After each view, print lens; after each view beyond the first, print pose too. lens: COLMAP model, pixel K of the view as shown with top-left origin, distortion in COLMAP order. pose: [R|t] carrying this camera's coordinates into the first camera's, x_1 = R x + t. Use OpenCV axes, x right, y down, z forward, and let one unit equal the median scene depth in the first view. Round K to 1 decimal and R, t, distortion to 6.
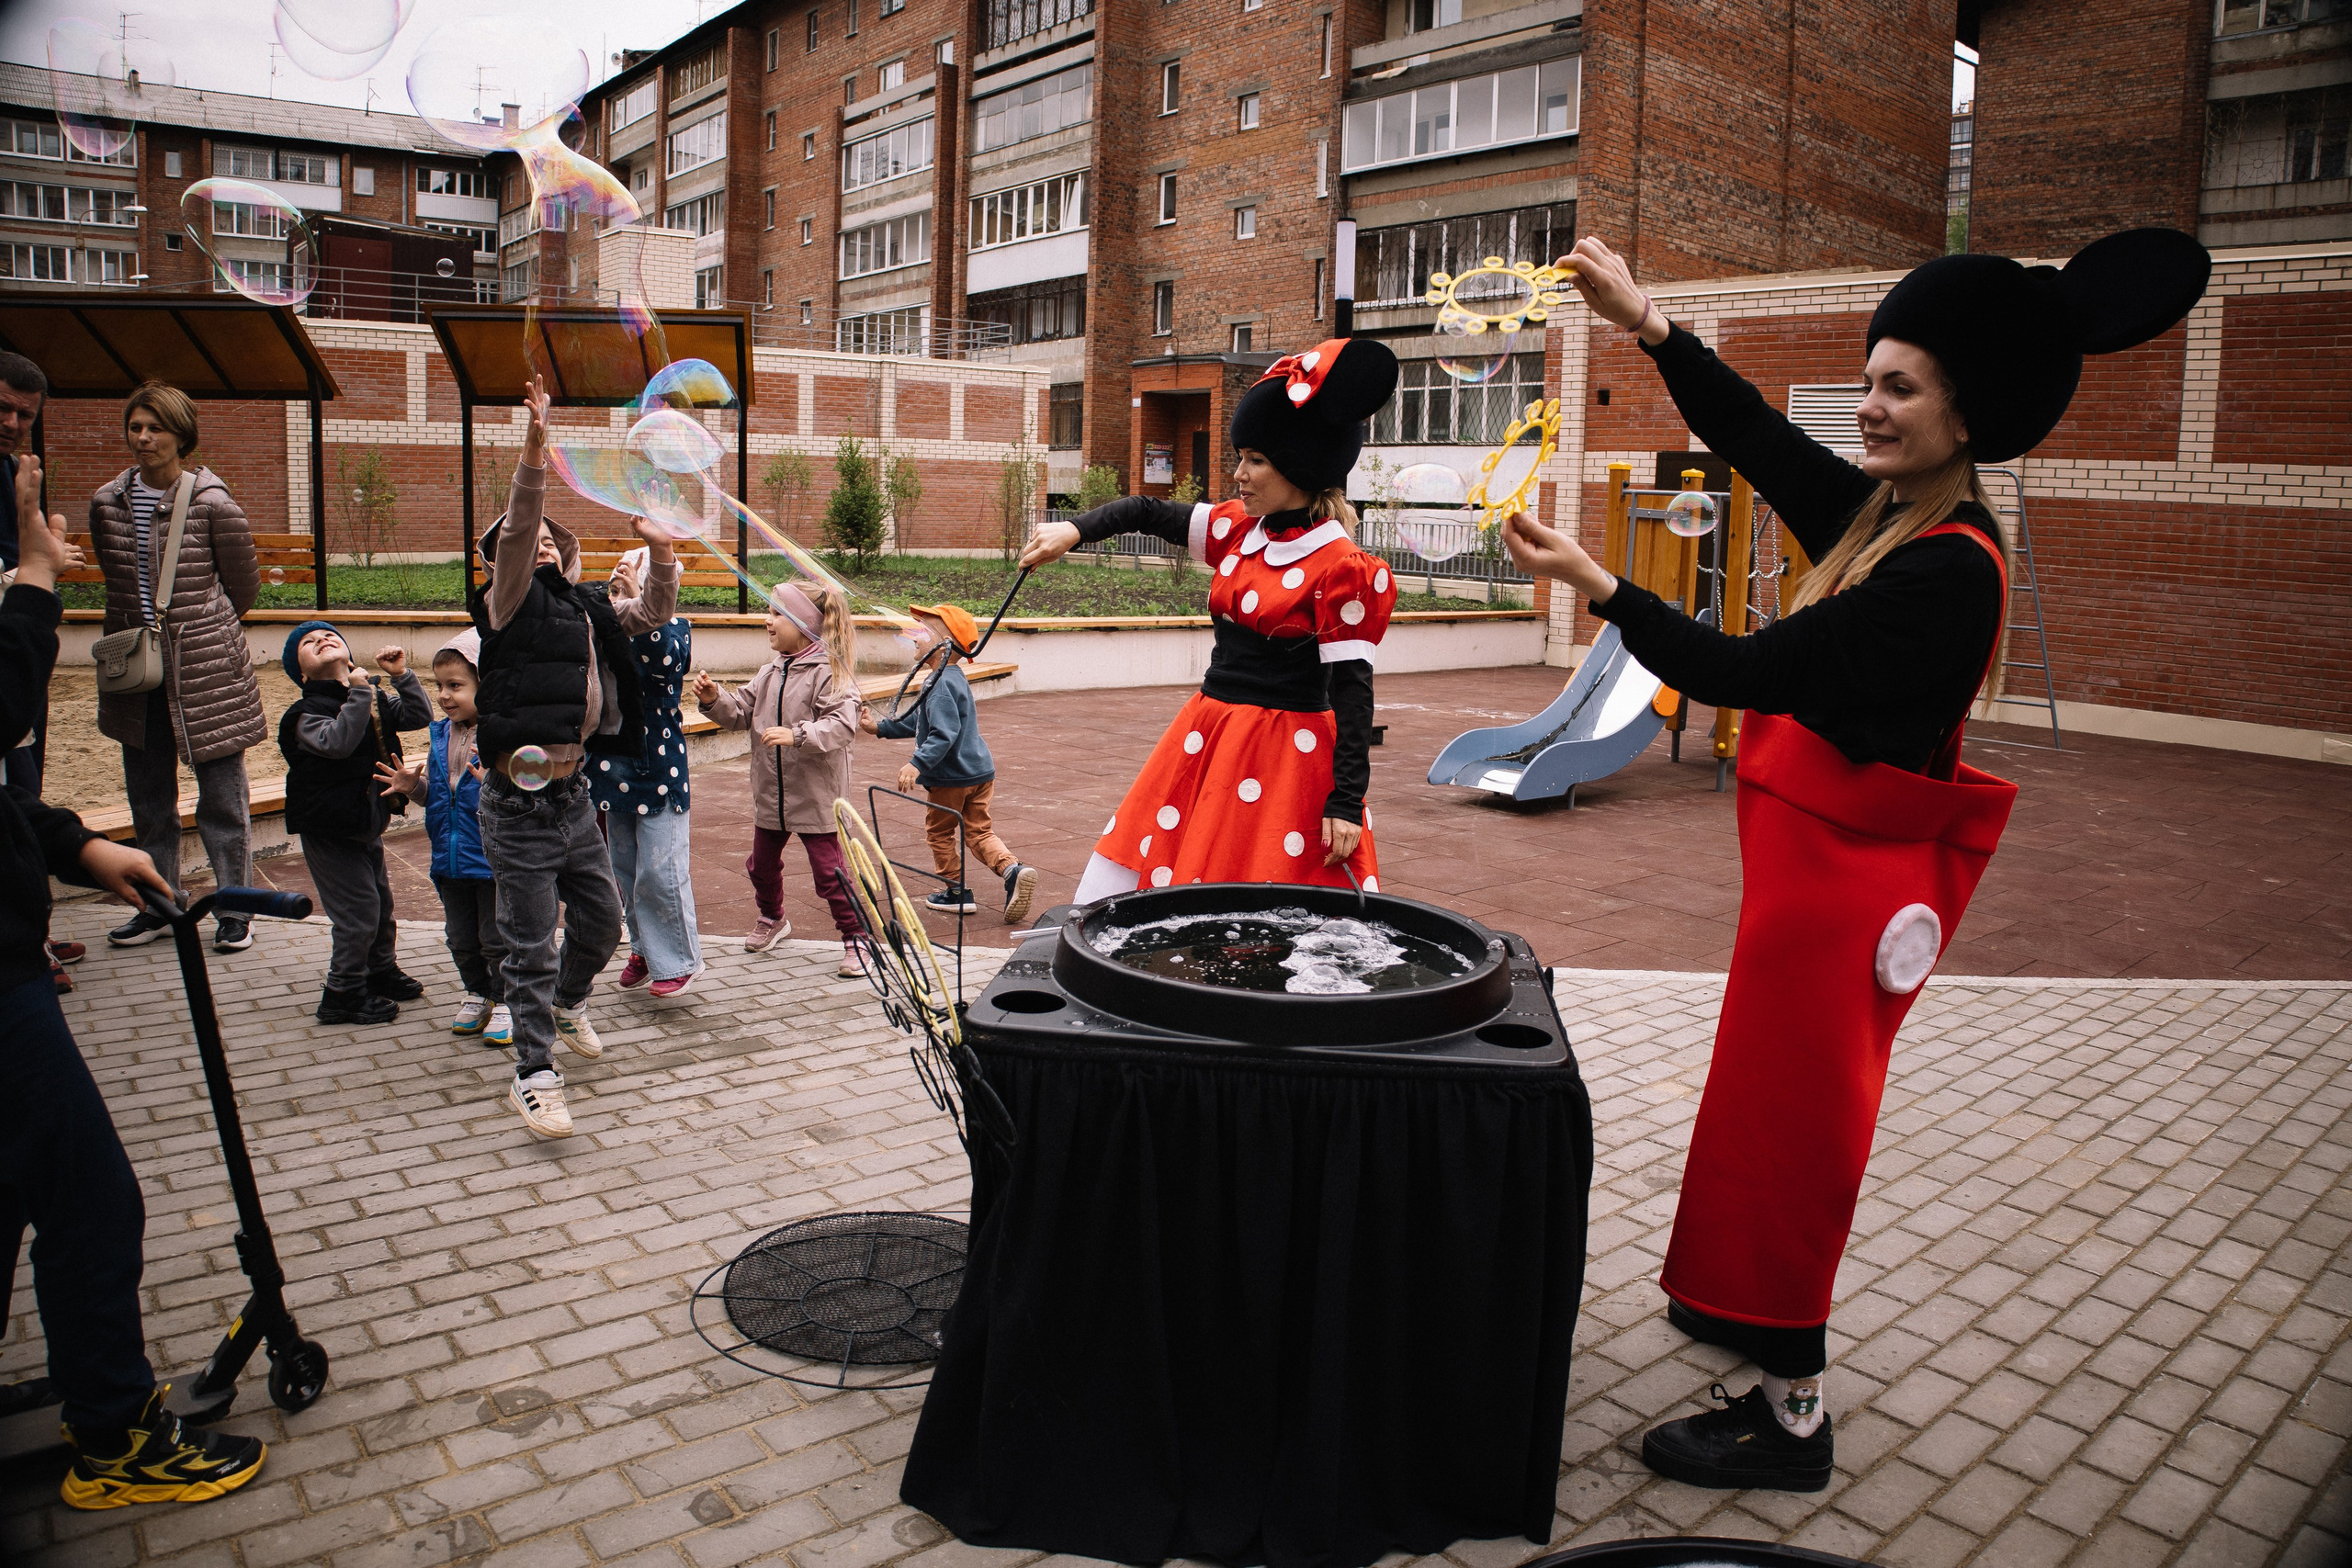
lens RADIAL K [[1597.3, 0, 1169.4], [0, 1597.3, 769.6], [0, 0, 1]] dist [-0.181794, 0.066496]
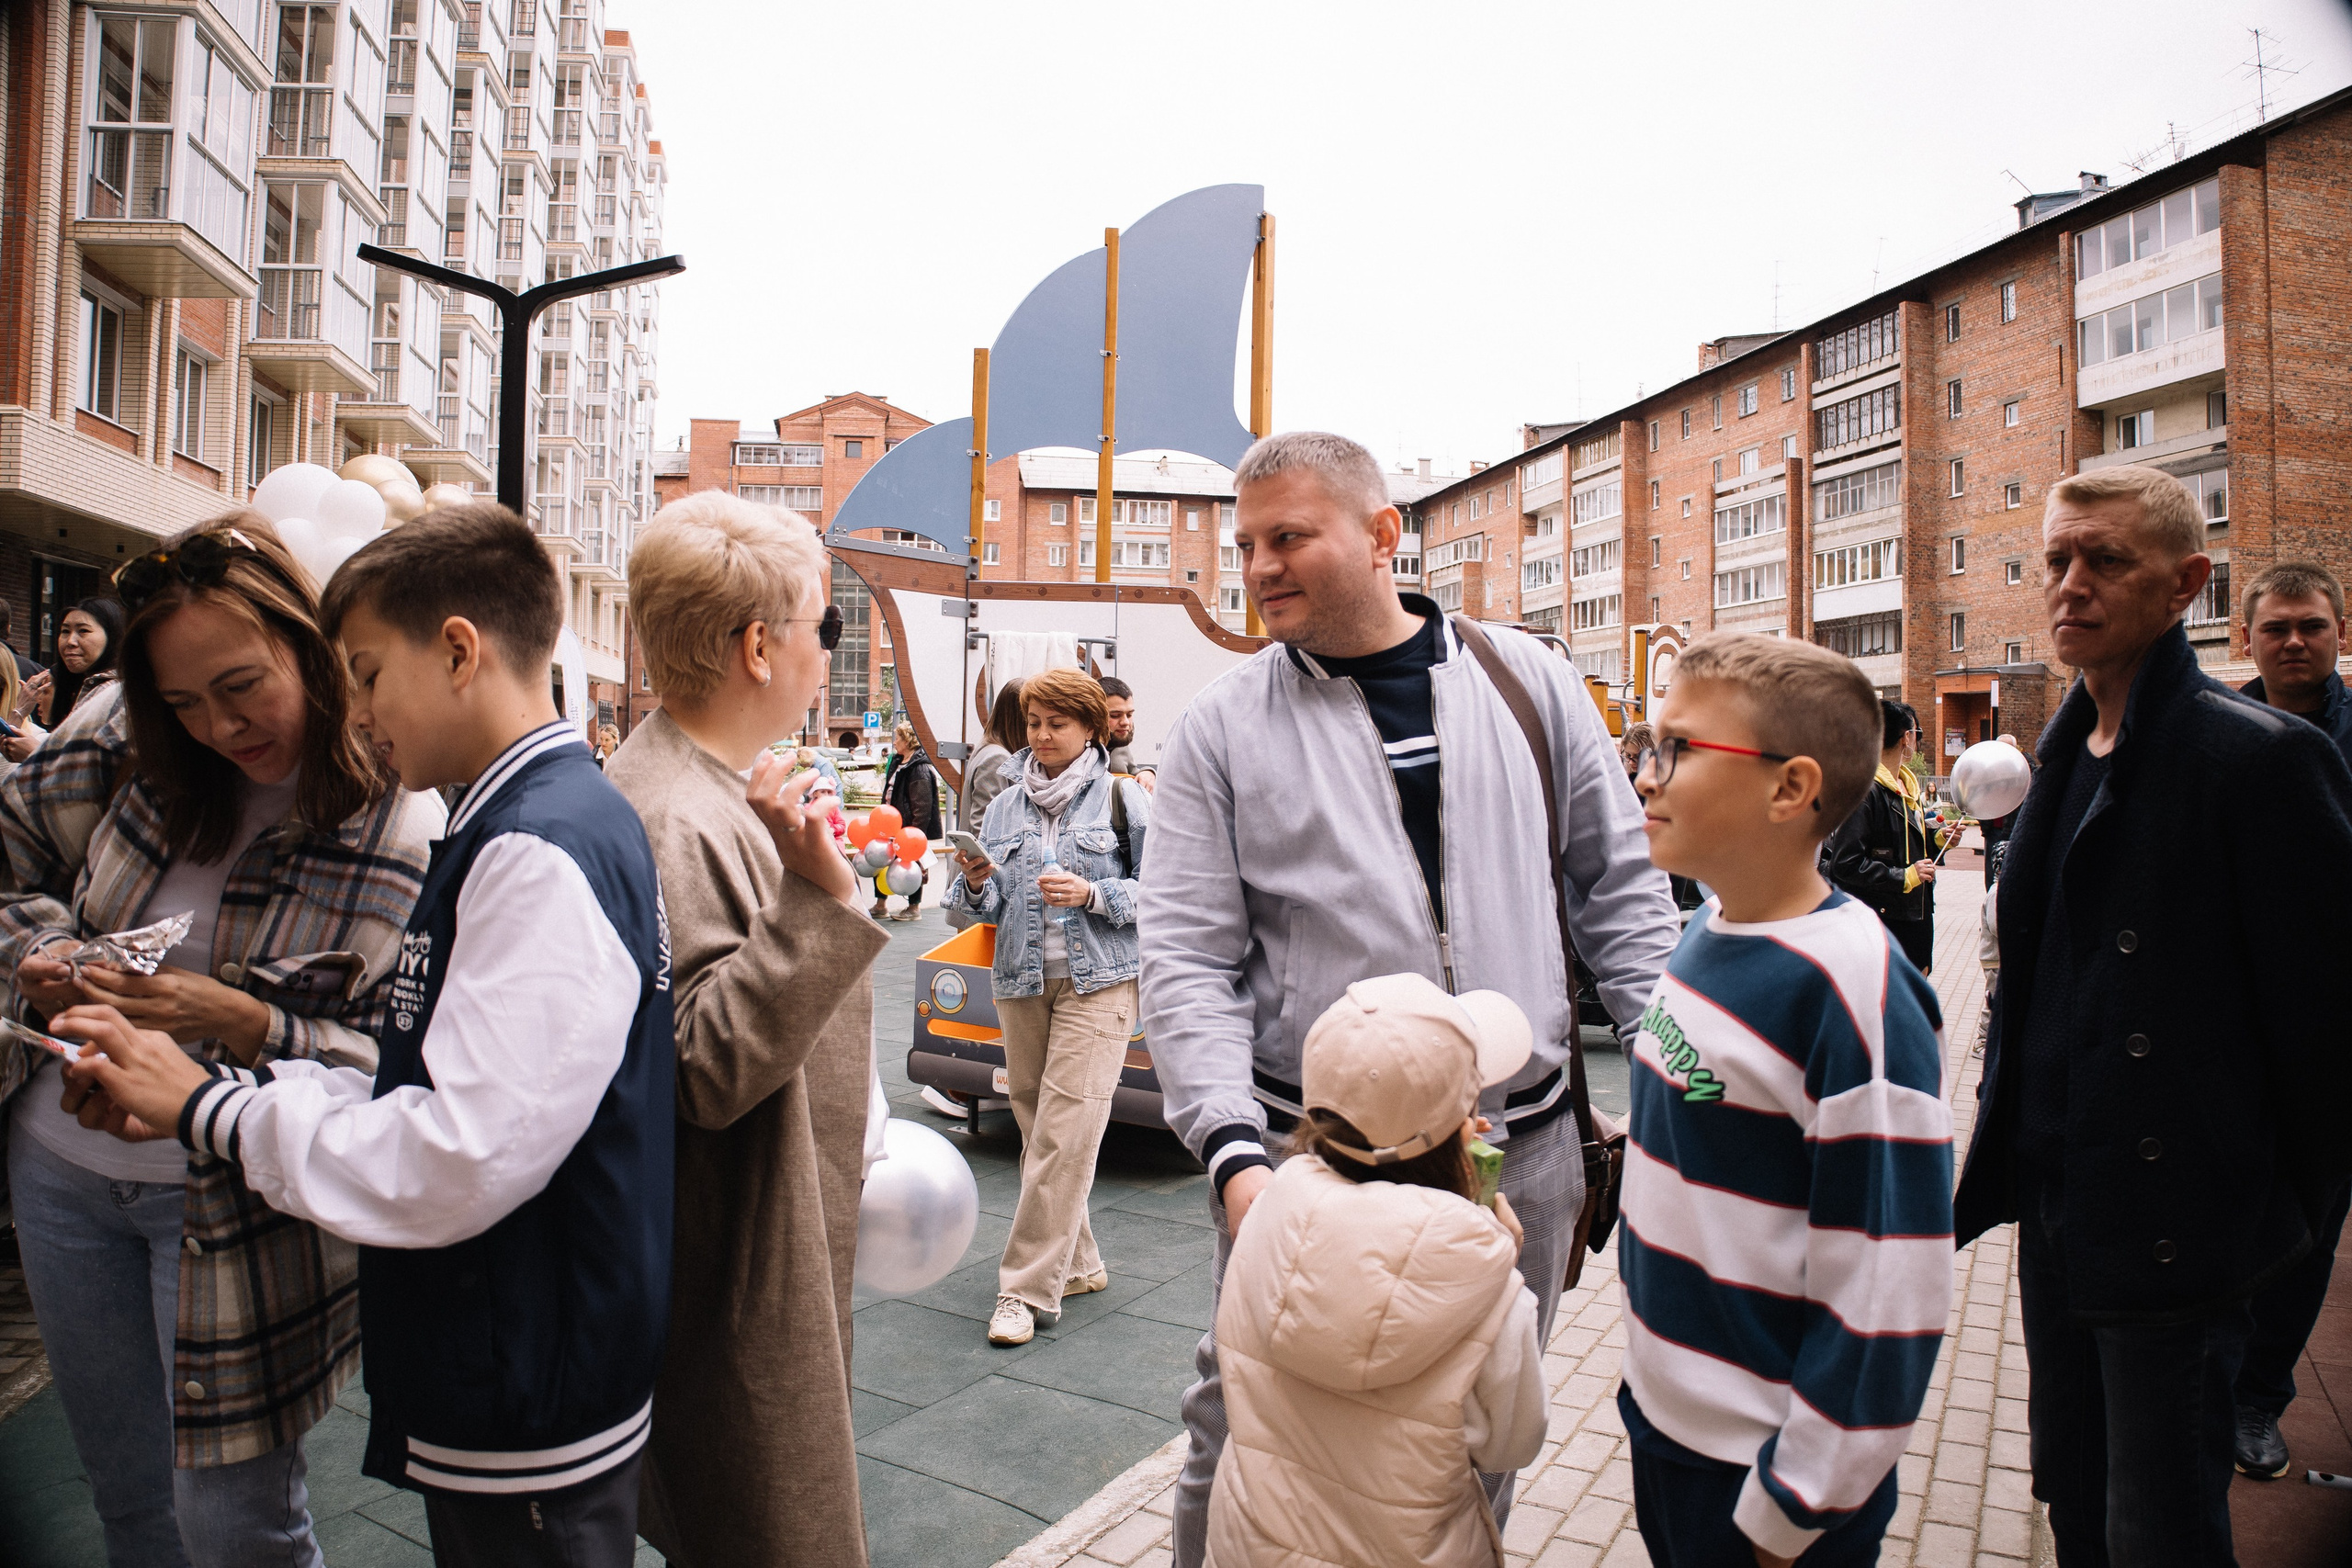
lens RADIAL K [[1597.3, 0, 1176.2], [0, 1597.3, 786.4], [0, 0, 1]] dist [-0.181794, 0.066496]
pose [[0.880996, -0.012274, -0.472965, 0.035171], [-0.060366, 0.988577, -0.138099, 0.110926], [0.469257, 0.150215, 0.870191, -0.724103]]
